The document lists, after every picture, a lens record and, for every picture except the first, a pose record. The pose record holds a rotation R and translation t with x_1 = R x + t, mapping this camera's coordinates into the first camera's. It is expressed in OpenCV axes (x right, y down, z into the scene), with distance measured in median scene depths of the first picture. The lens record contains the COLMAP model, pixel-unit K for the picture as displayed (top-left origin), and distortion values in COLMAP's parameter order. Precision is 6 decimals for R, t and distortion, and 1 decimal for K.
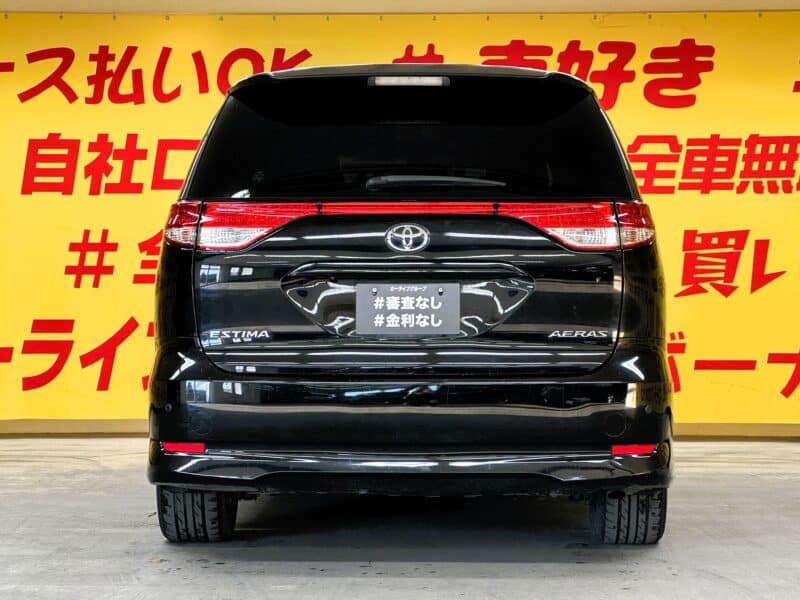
lens RADIAL K [[2057.1, 0, 400.0], [0, 2057.1, 300.0], [0, 0, 1]] dist [0.034555, 1.066098]
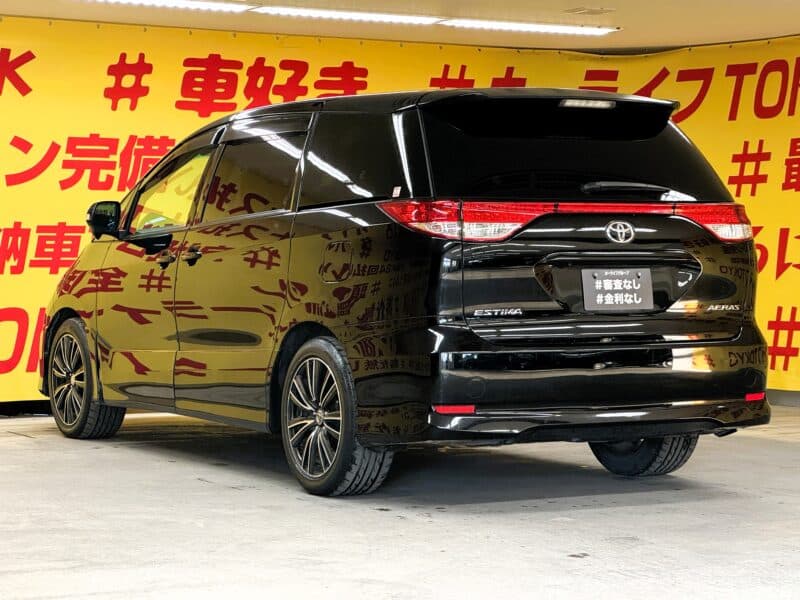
lens RADIAL K [[1955.7, 0, 400.0], [0, 1955.7, 300.0], [0, 0, 1]] dist [0.128973, 0.643158]
pose [[0.859471, -0.012094, 0.511042, -0.702378], [0.009335, 0.999925, 0.007964, 0.000122], [-0.511100, -0.002074, 0.859519, 0.053345]]
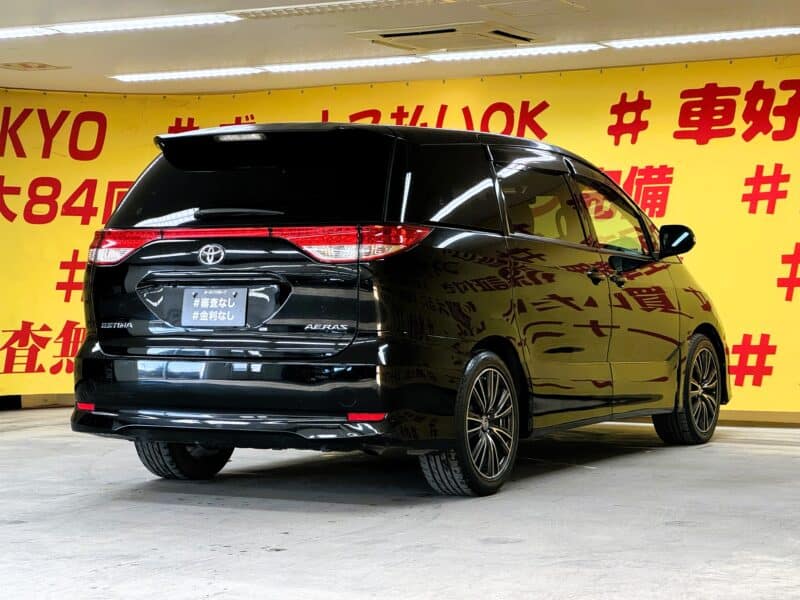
lens RADIAL K [[1789.0, 0, 400.0], [0, 1789.0, 300.0], [0, 0, 1]] dist [0.222388, -0.013392]
pose [[0.890669, 0.002284, -0.454646, 0.639393], [-0.004598, 0.999981, -0.003985, 0.003659], [0.454629, 0.005640, 0.890663, 0.007425]]
